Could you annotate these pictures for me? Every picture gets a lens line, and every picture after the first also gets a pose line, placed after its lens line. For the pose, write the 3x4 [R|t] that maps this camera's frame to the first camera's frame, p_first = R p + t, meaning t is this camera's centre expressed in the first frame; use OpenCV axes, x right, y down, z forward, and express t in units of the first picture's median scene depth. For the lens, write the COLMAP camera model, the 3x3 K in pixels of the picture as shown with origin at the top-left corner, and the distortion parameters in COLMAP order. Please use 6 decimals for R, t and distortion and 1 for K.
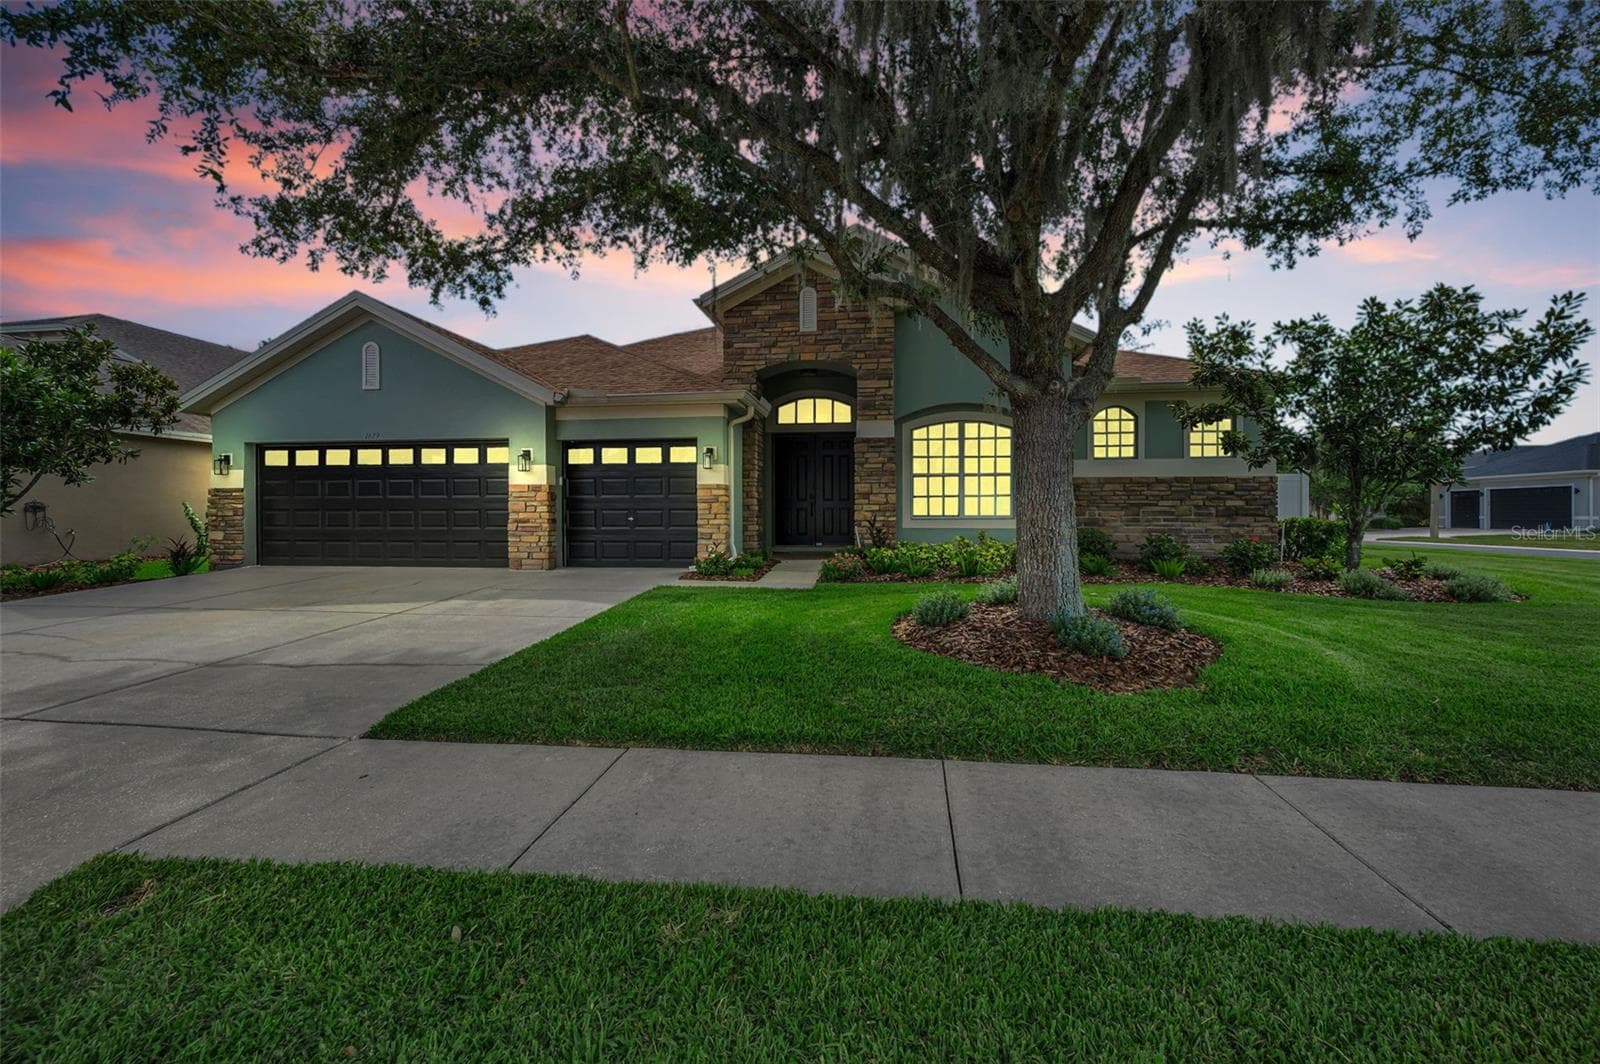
lens RADIAL K [[647.8, 0, 808.8], [0, 647.8, 515.8], [0, 0, 1]] dist [-0.000697, 0.000106]
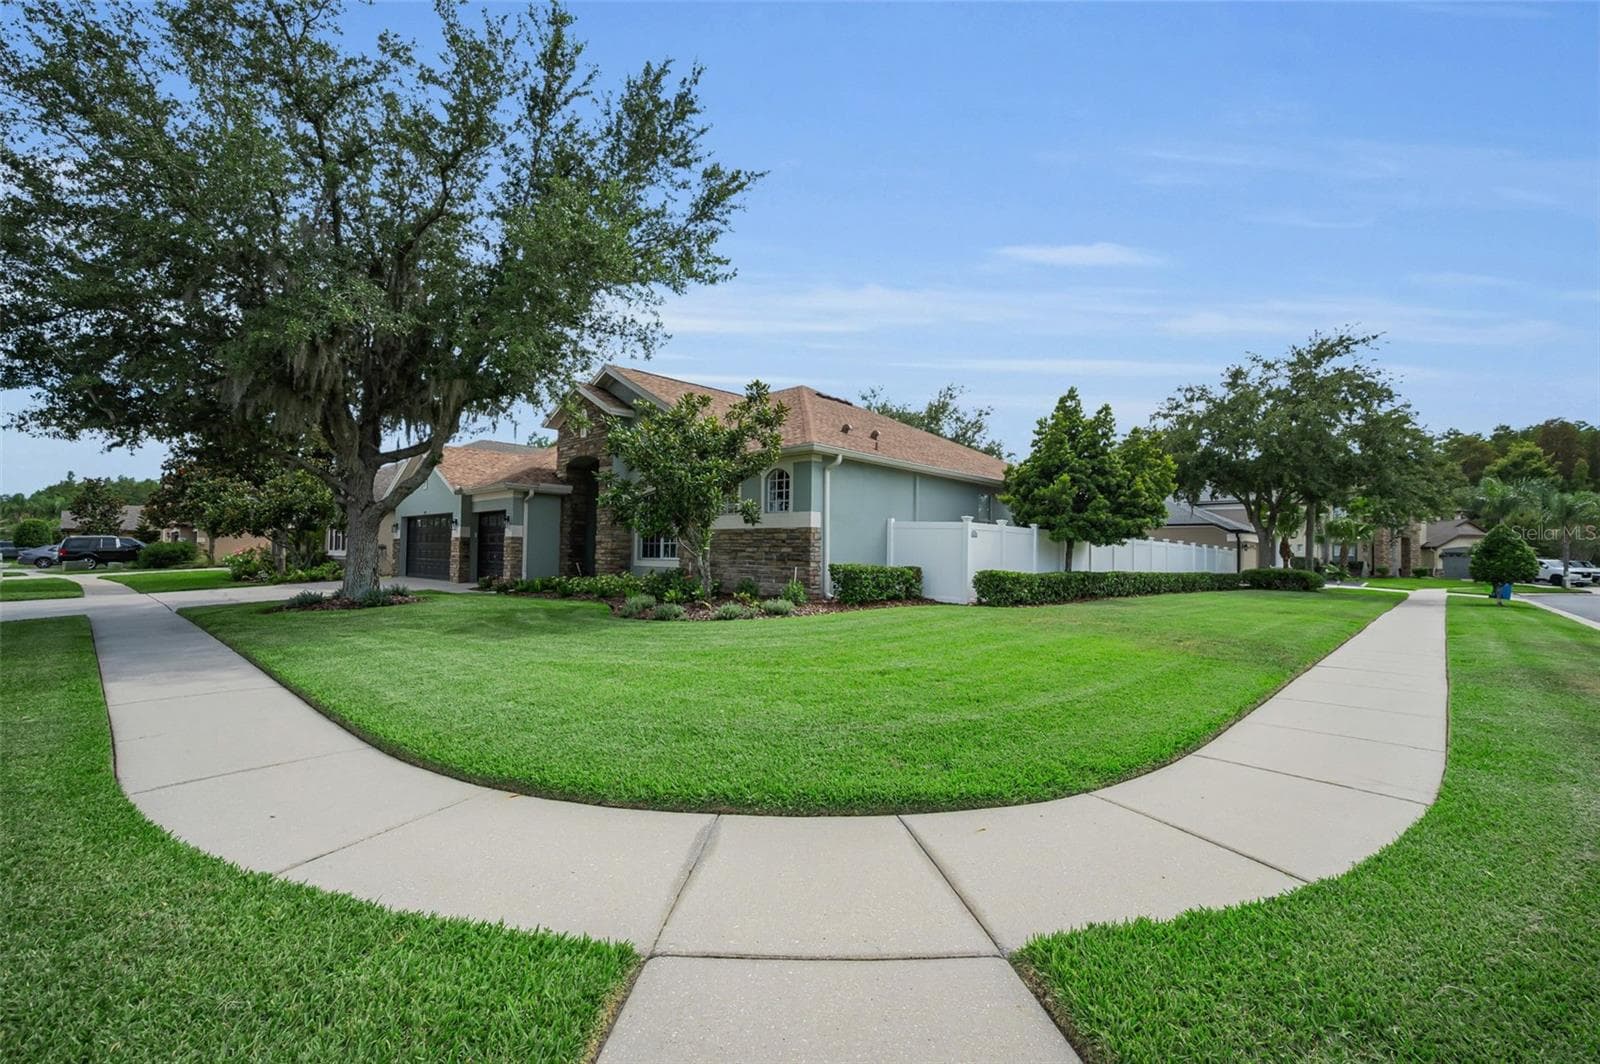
lens RADIAL K [[687.2, 0, 814.1], [0, 687.2, 535.2], [0, 0, 1]] dist [0.000269, 0.000322]
pose [[0.811237, -0.004628, -0.584700, 1.525646], [-0.015708, 0.999435, -0.029704, -0.010310], [0.584507, 0.033282, 0.810706, -0.006970]]
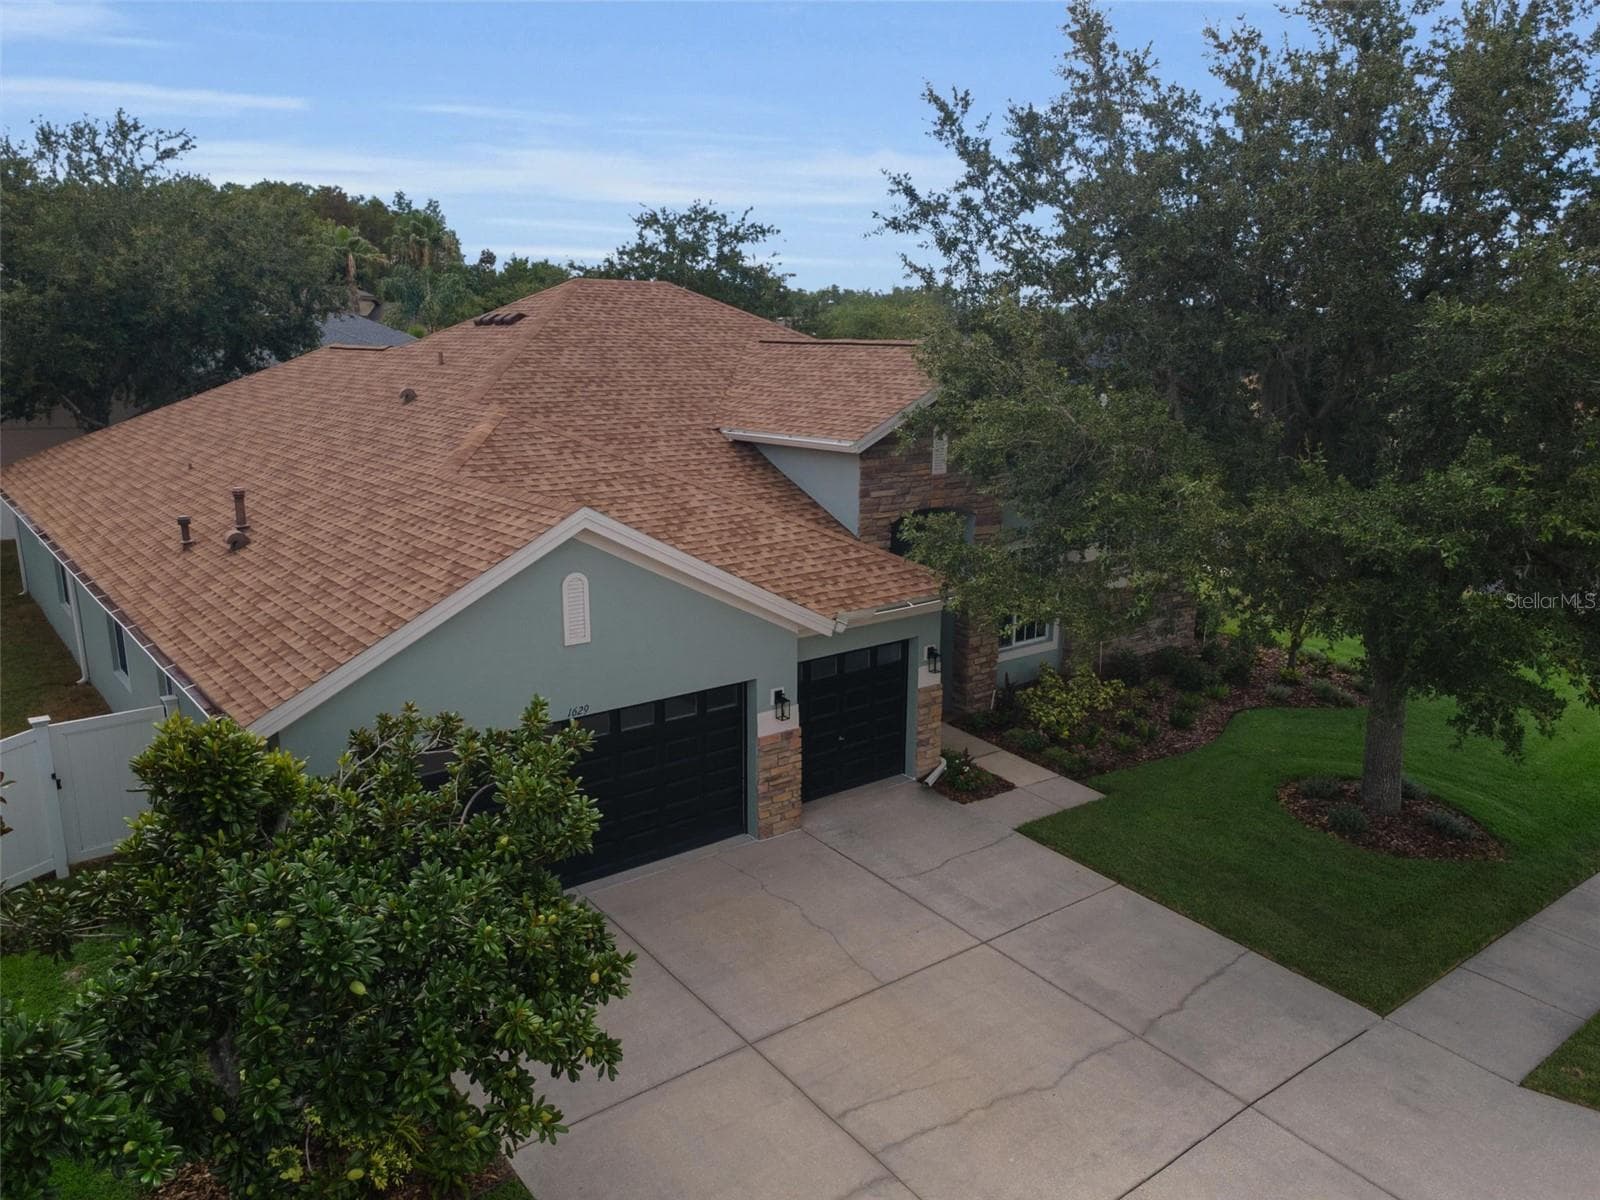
lens RADIAL K [[1177.0, 0, 809.1], [0, 1177.0, 607.9], [0, 0, 1]] dist [0.006248, 0.066705]
pose [[0.704908, -0.154281, 0.692316, -1.326926], [-0.013219, 0.973030, 0.230298, -0.506823], [-0.709176, -0.171491, 0.683857, 0.026402]]
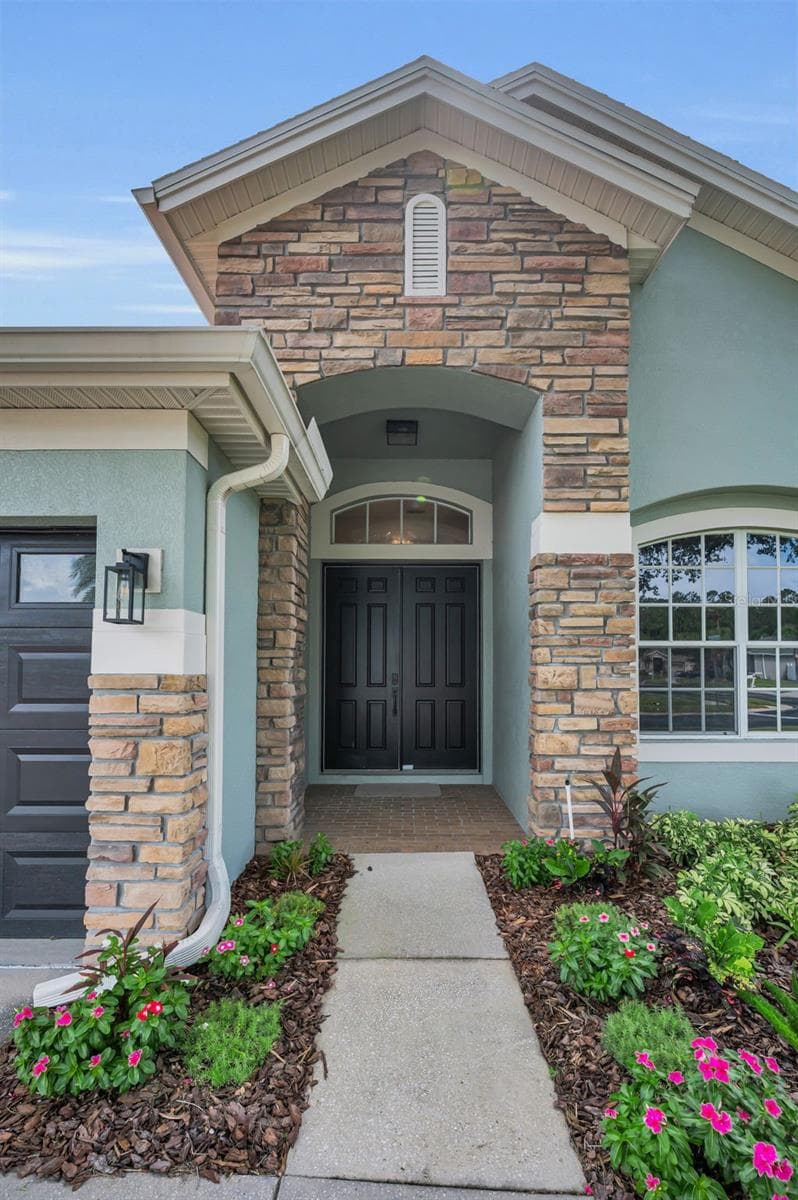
lens RADIAL K [[553.5, 0, 400.3], [0, 553.5, 647.7], [0, 0, 1]] dist [0.000164, 0.000160]
pose [[0.993120, 0.010436, 0.116636, -0.059934], [-0.006678, 0.999447, -0.032567, -0.051970], [-0.116911, 0.031564, 0.992641, 0.708905]]
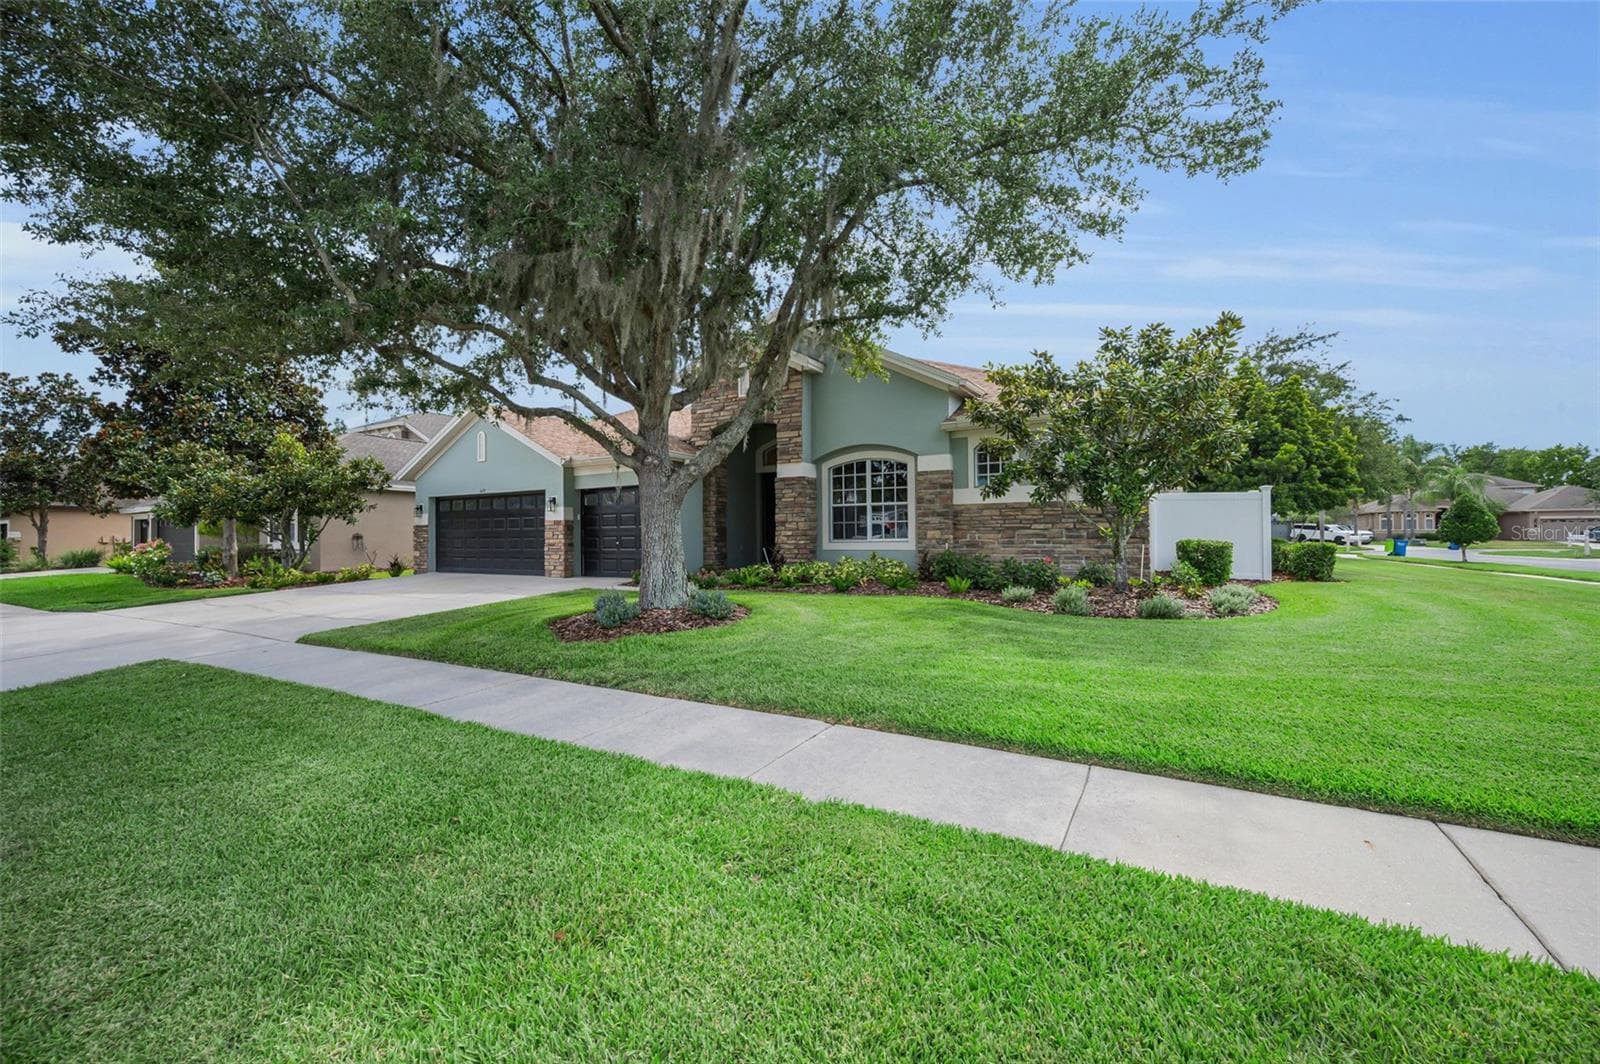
lens RADIAL K [[634.5, 0, 800.0], [0, 634.5, 532.0], [0, 0, 1]] dist [-0.000893, -0.000492]
pose [[0.925629, -0.010282, -0.378294, 0.622148], [0.007991, 0.999939, -0.007627, -0.005581], [0.378349, 0.004037, 0.925654, -0.132940]]
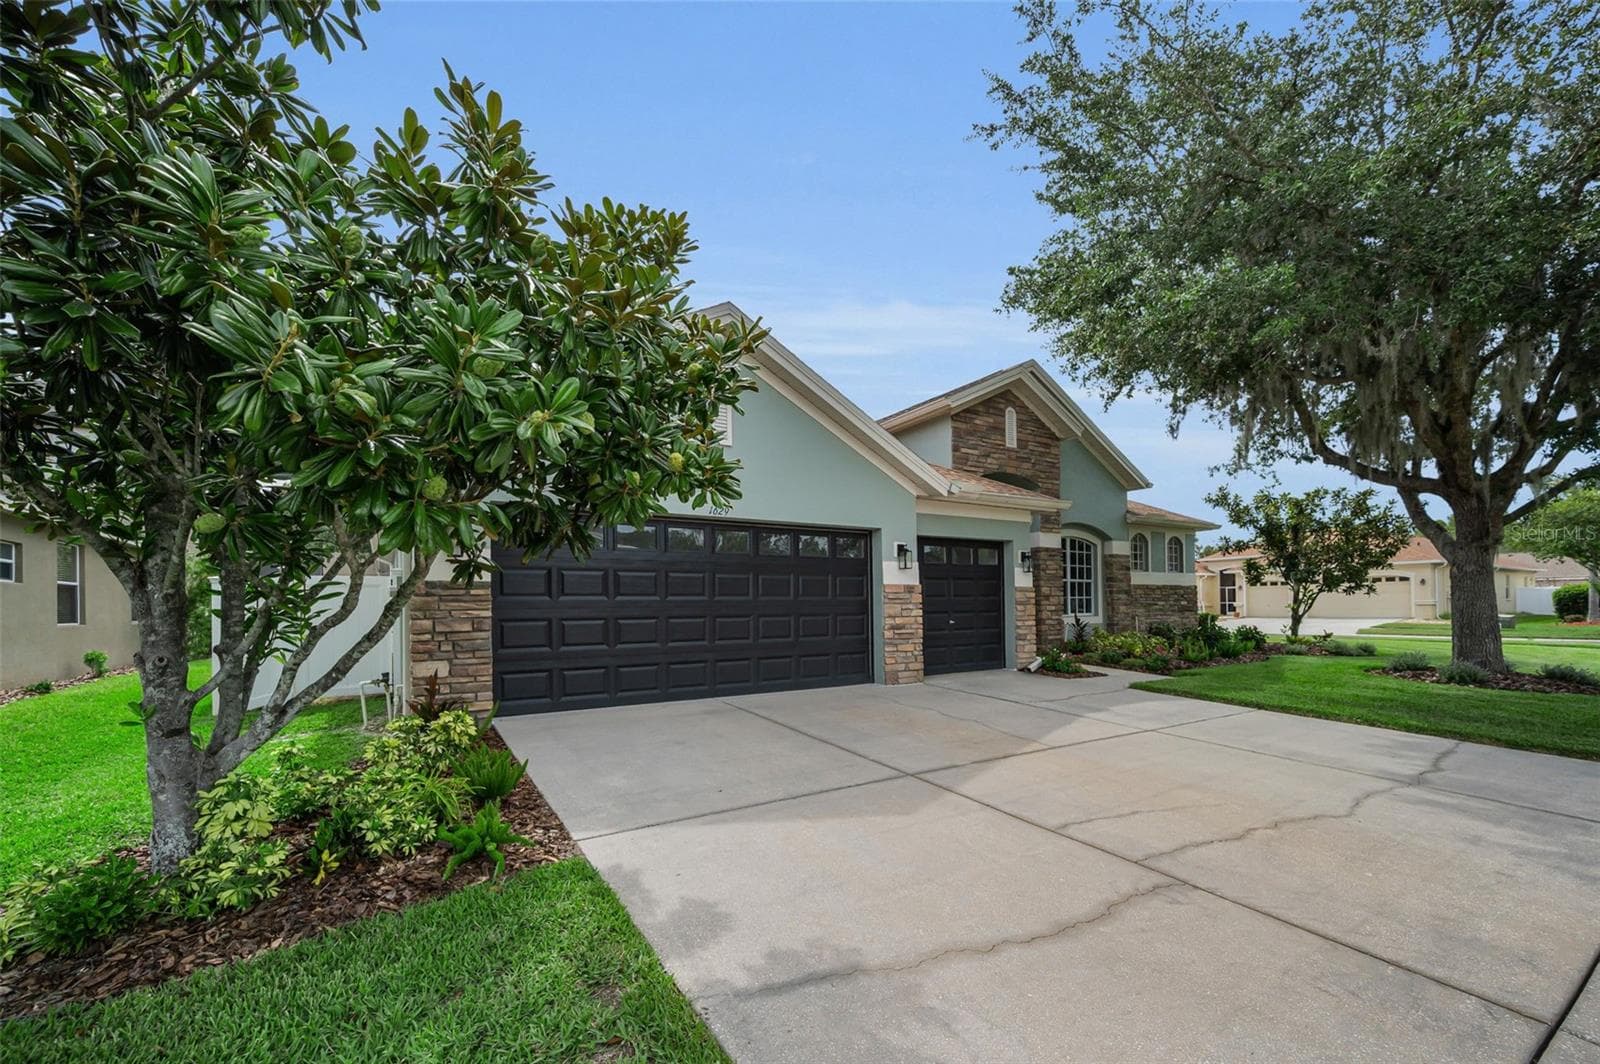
lens RADIAL K [[660.7, 0, 804.8], [0, 660.7, 603.6], [0, 0, 1]] dist [-0.001199, 0.000071]
pose [[0.773108, -0.003756, 0.634263, -1.056317], [0.012115, 0.999887, -0.008845, -0.016247], [-0.634159, 0.014522, 0.773067, 0.390989]]
